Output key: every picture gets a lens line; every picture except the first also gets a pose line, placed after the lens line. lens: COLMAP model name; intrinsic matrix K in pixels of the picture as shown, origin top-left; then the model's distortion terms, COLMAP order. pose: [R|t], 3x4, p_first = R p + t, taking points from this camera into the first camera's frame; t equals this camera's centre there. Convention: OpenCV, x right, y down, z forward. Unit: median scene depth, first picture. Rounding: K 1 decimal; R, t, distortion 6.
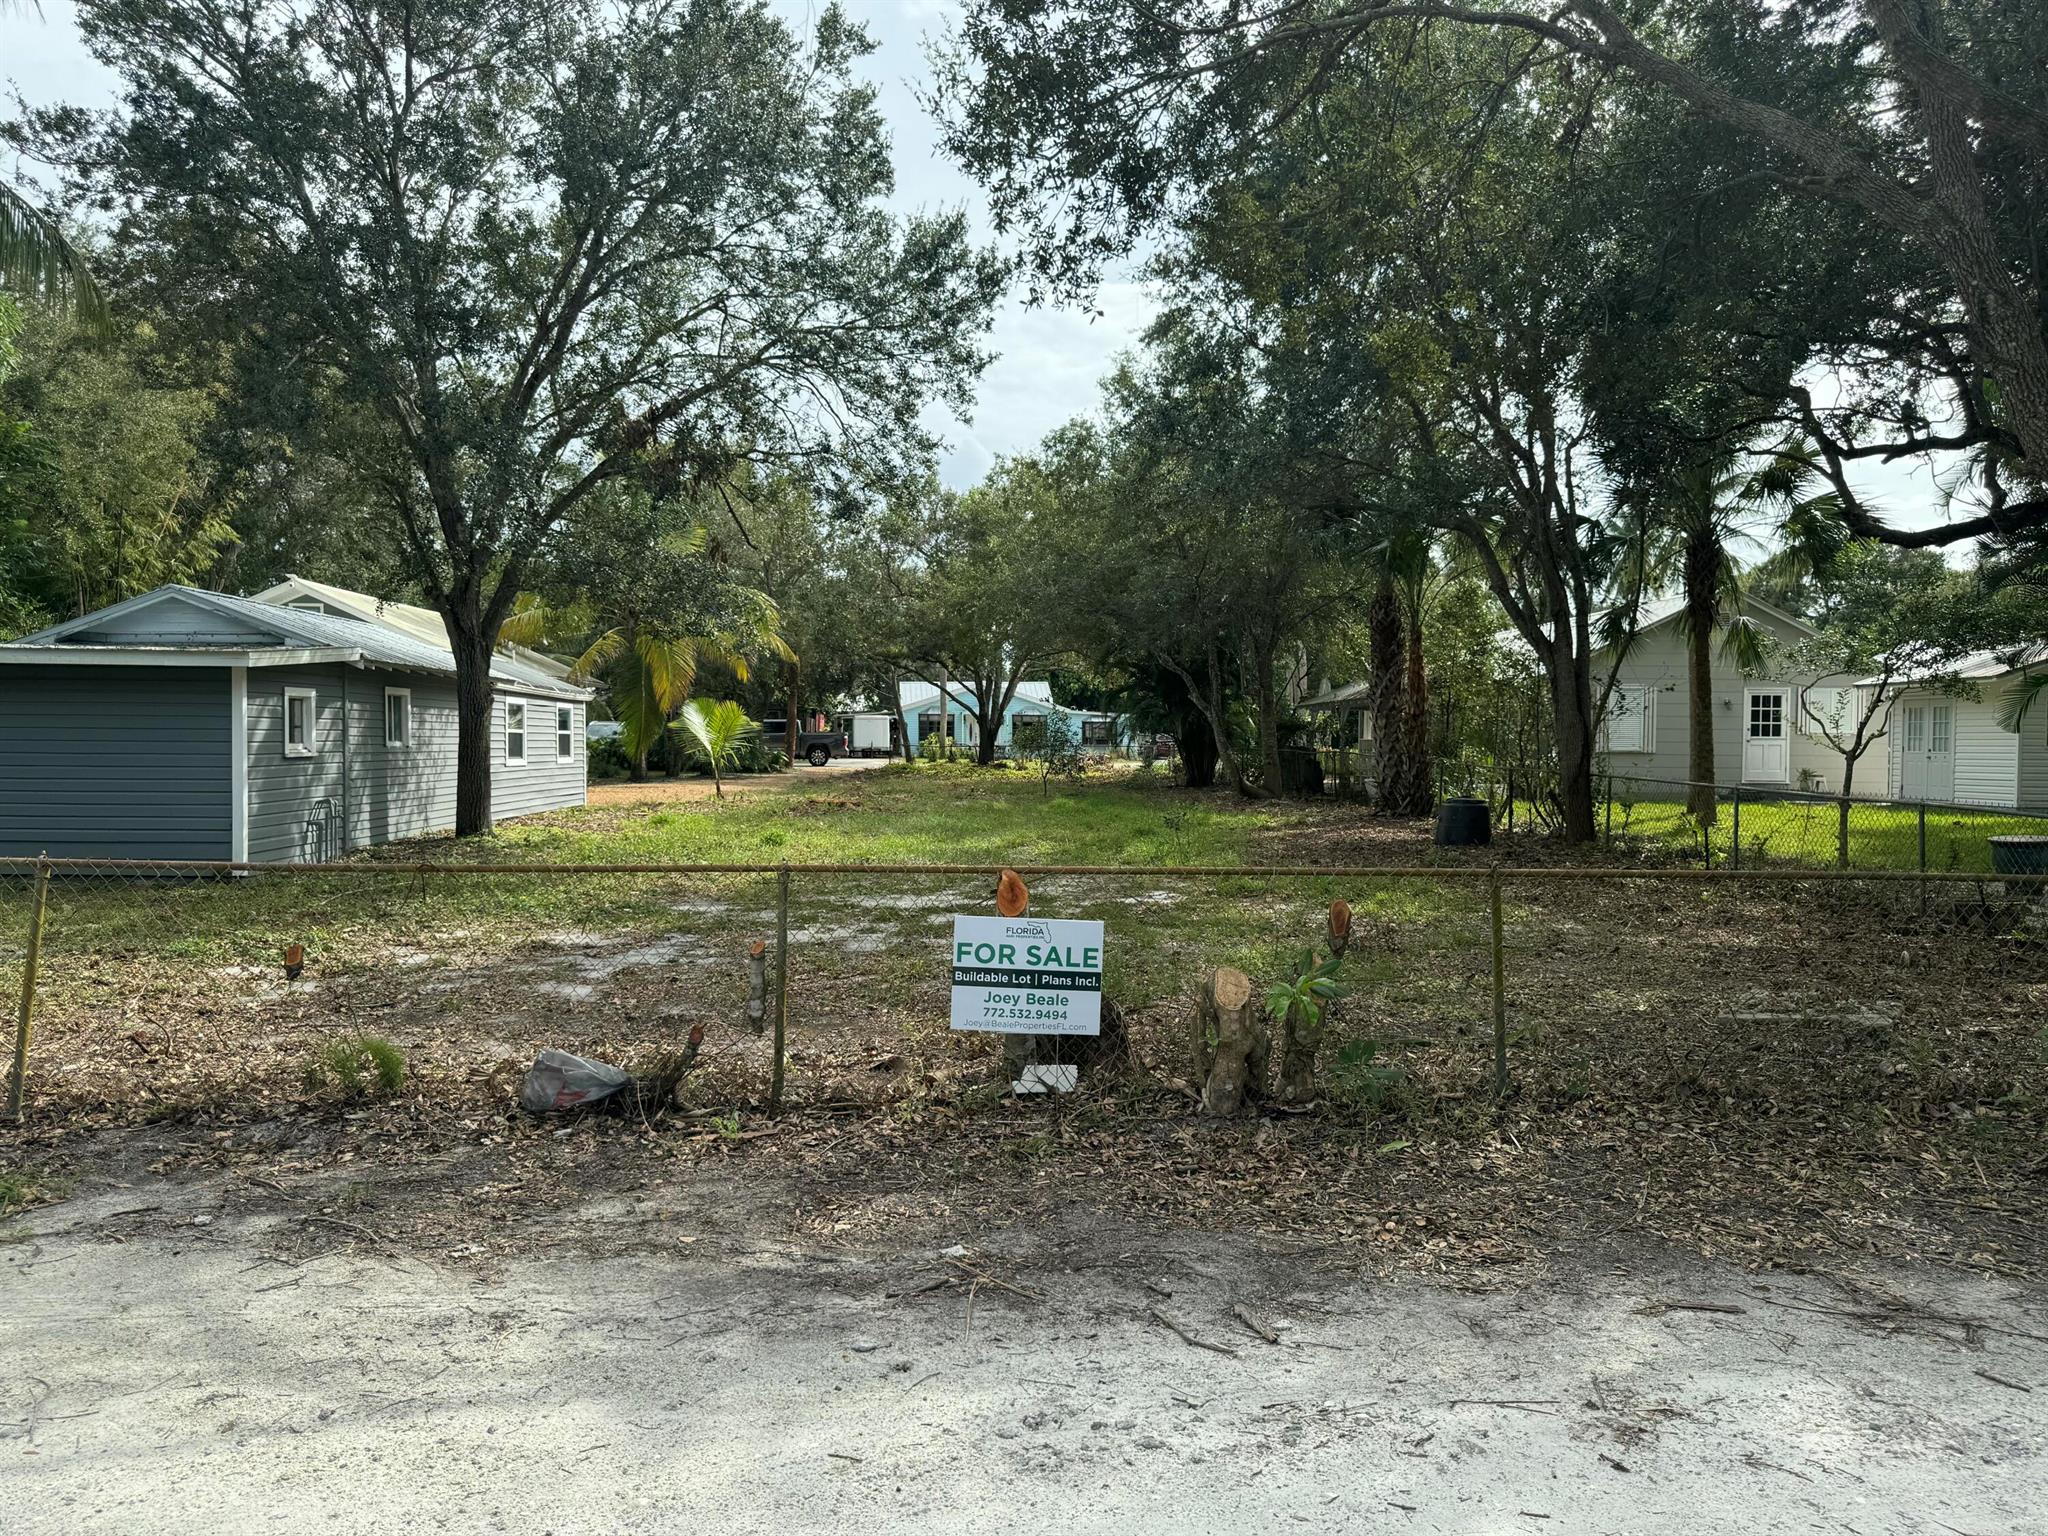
lens RADIAL K [[1469.3, 0, 1024.3], [0, 1469.3, 751.9], [0, 0, 1]] dist [0.041191, -0.021065]
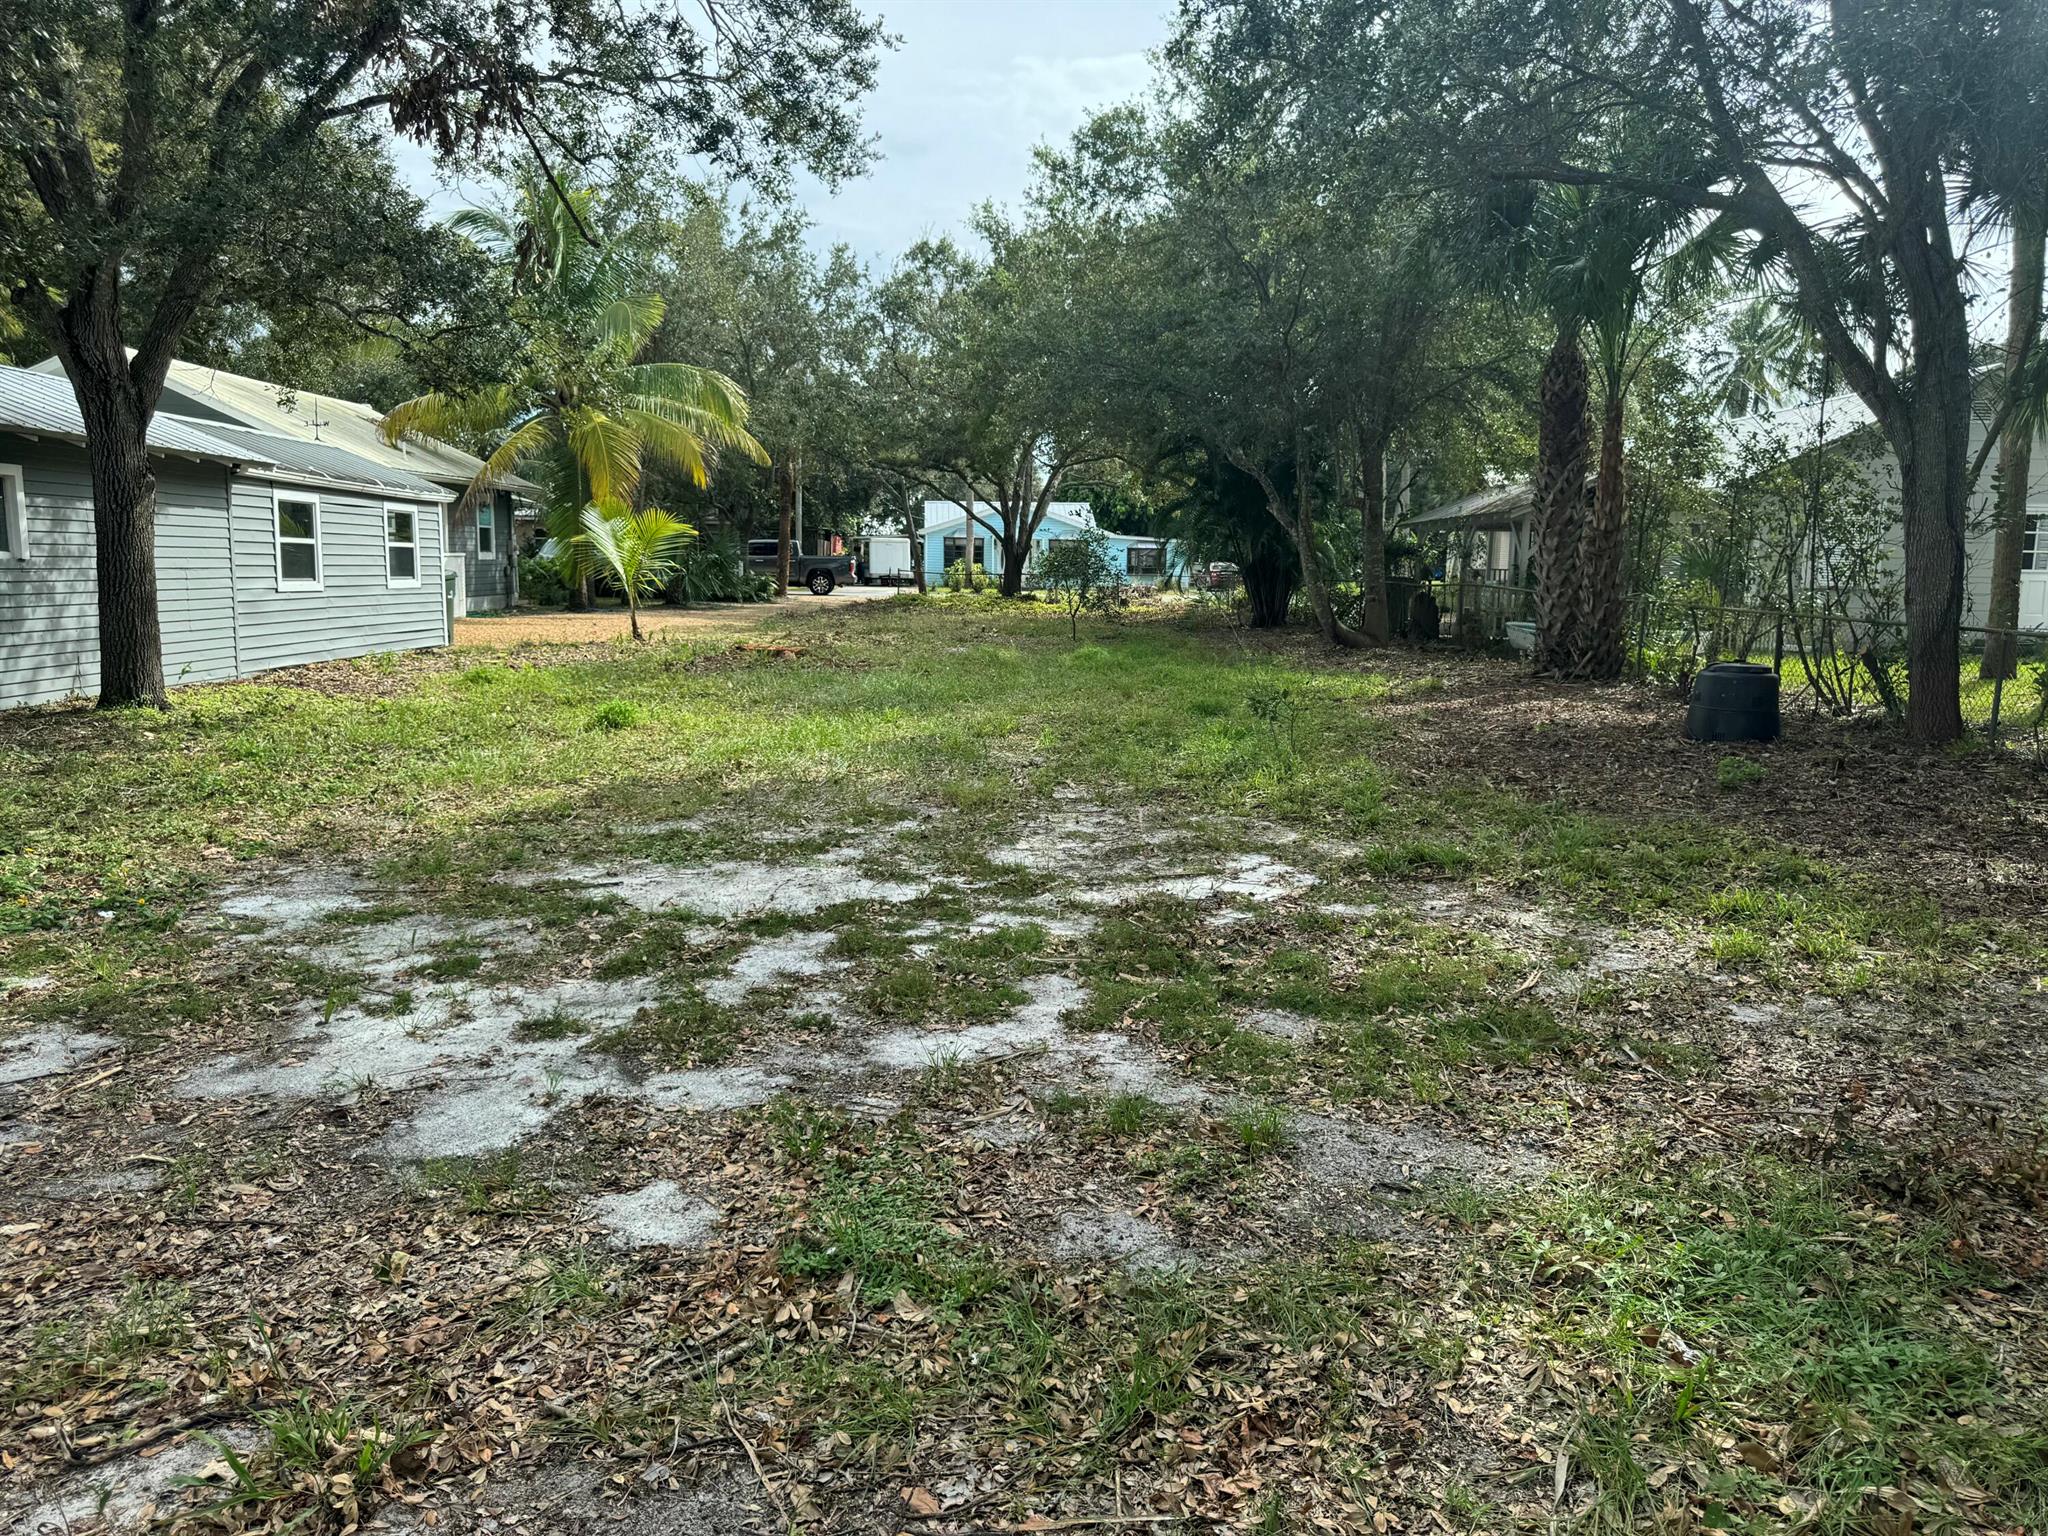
lens RADIAL K [[1469.3, 0, 1019.3], [0, 1469.3, 777.9], [0, 0, 1]] dist [0.041191, -0.021065]
pose [[0.999354, 0.015480, -0.032445, 0.008041], [-0.011042, 0.991088, 0.132753, -0.000049], [0.034211, -0.132309, 0.990618, 0.148694]]
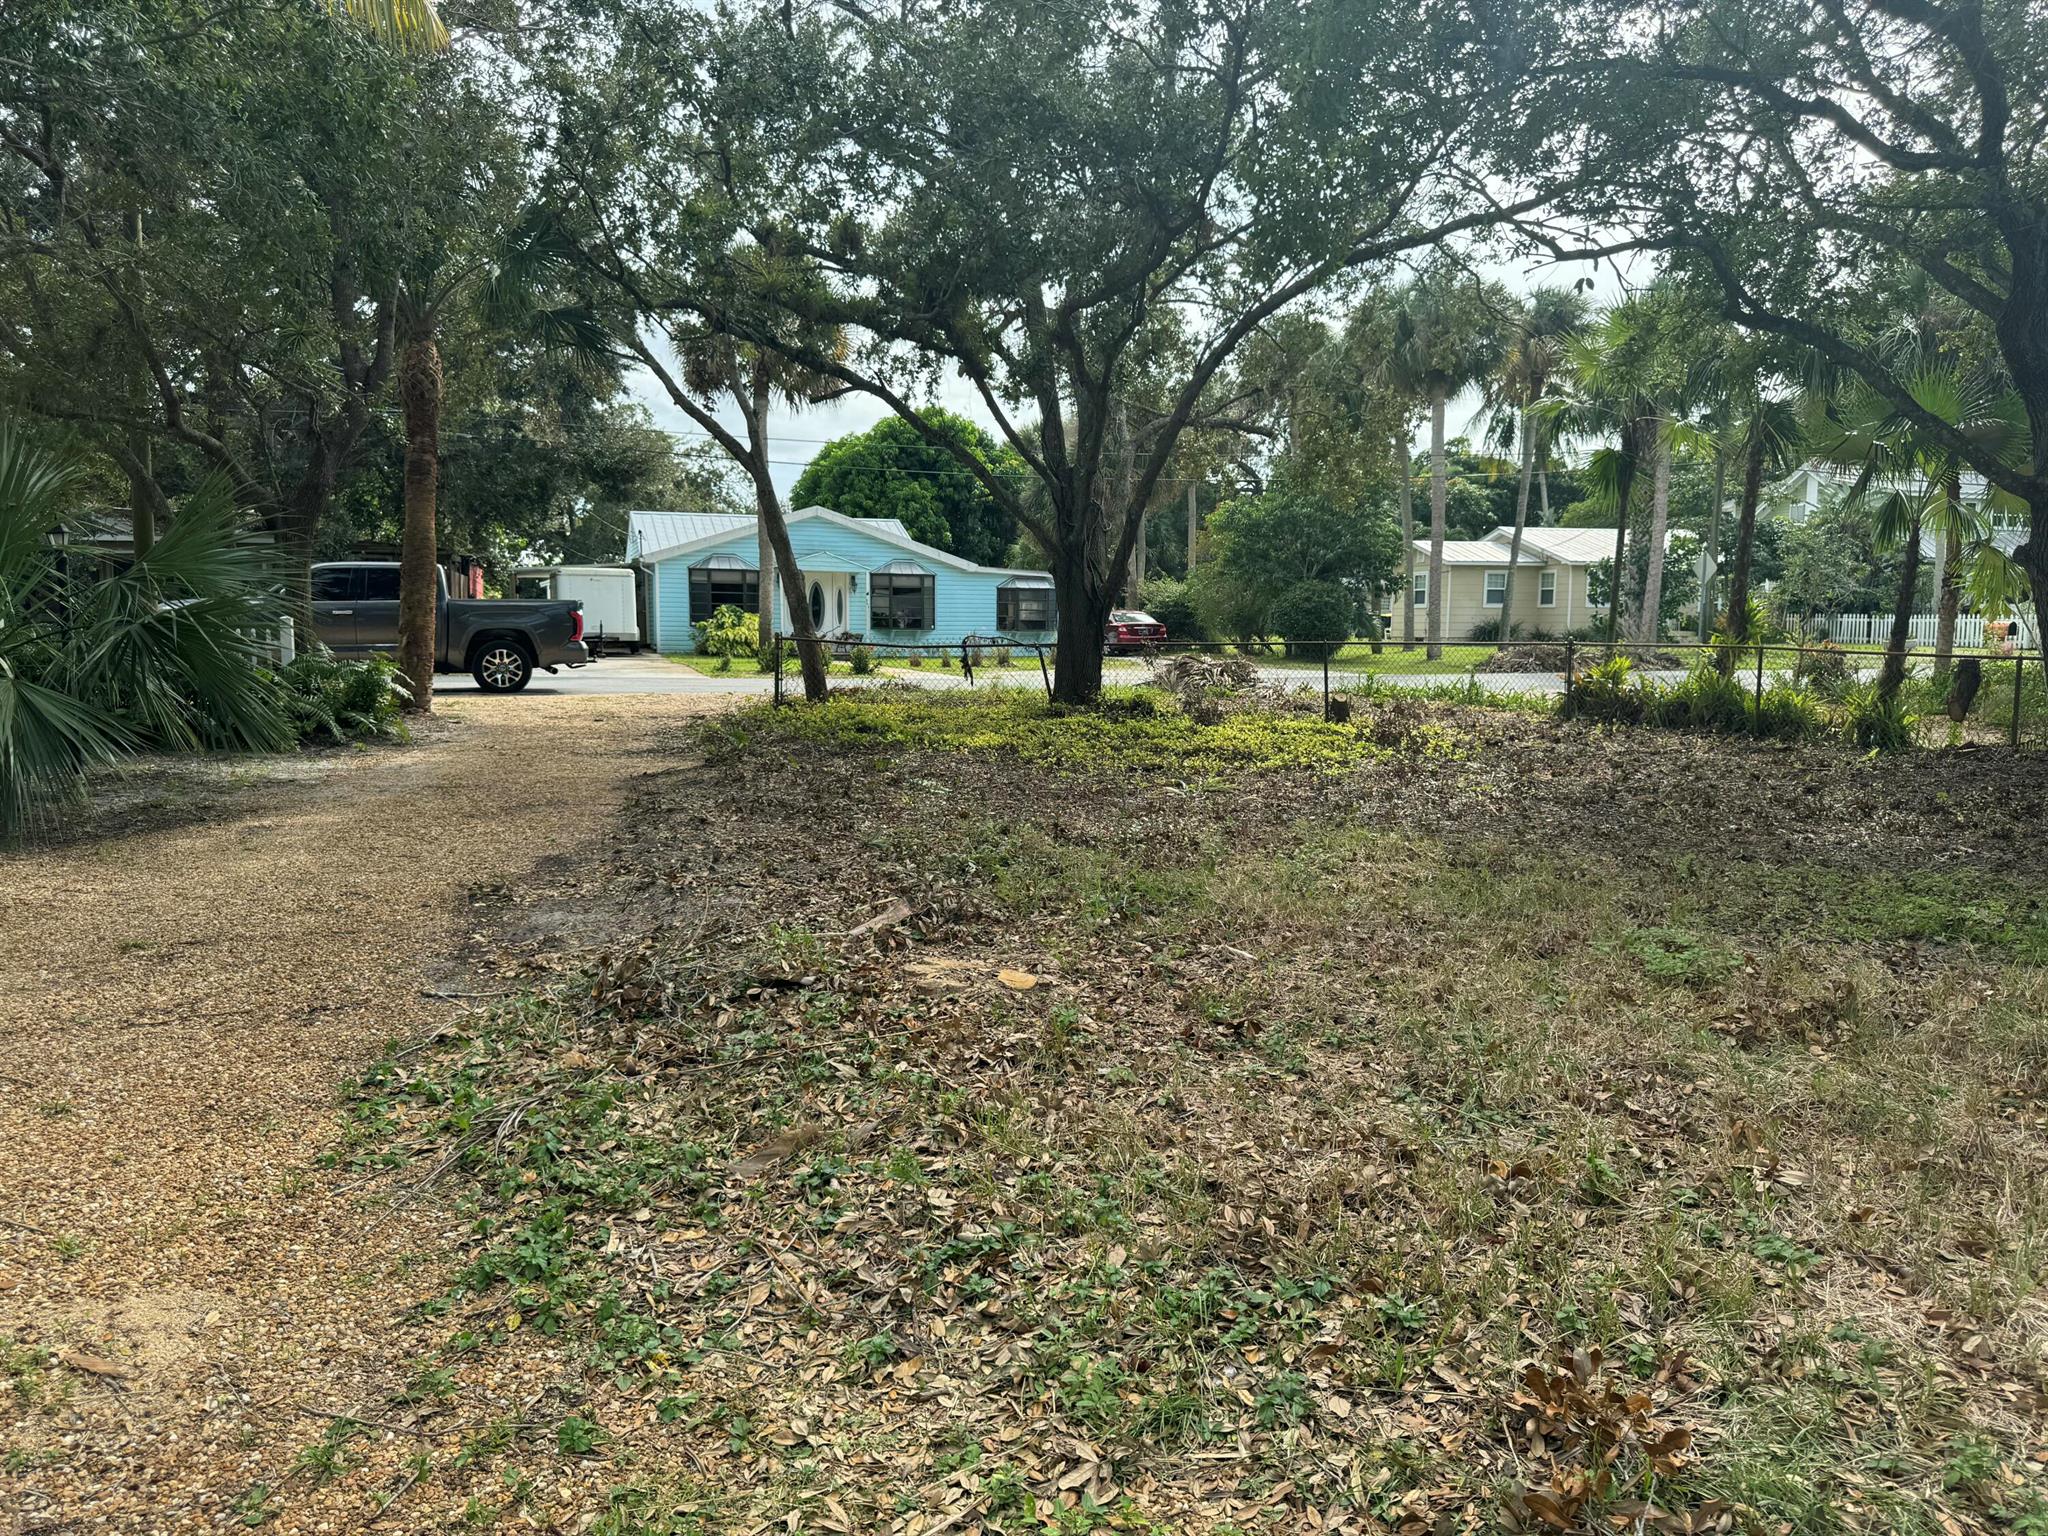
lens RADIAL K [[1469.3, 0, 1029.4], [0, 1469.3, 769.5], [0, 0, 1]] dist [0.041191, -0.021065]
pose [[0.973279, -0.017188, 0.228983, -0.111571], [-0.004657, 0.995512, 0.094519, -0.007698], [-0.229580, -0.093060, 0.968831, 0.702981]]
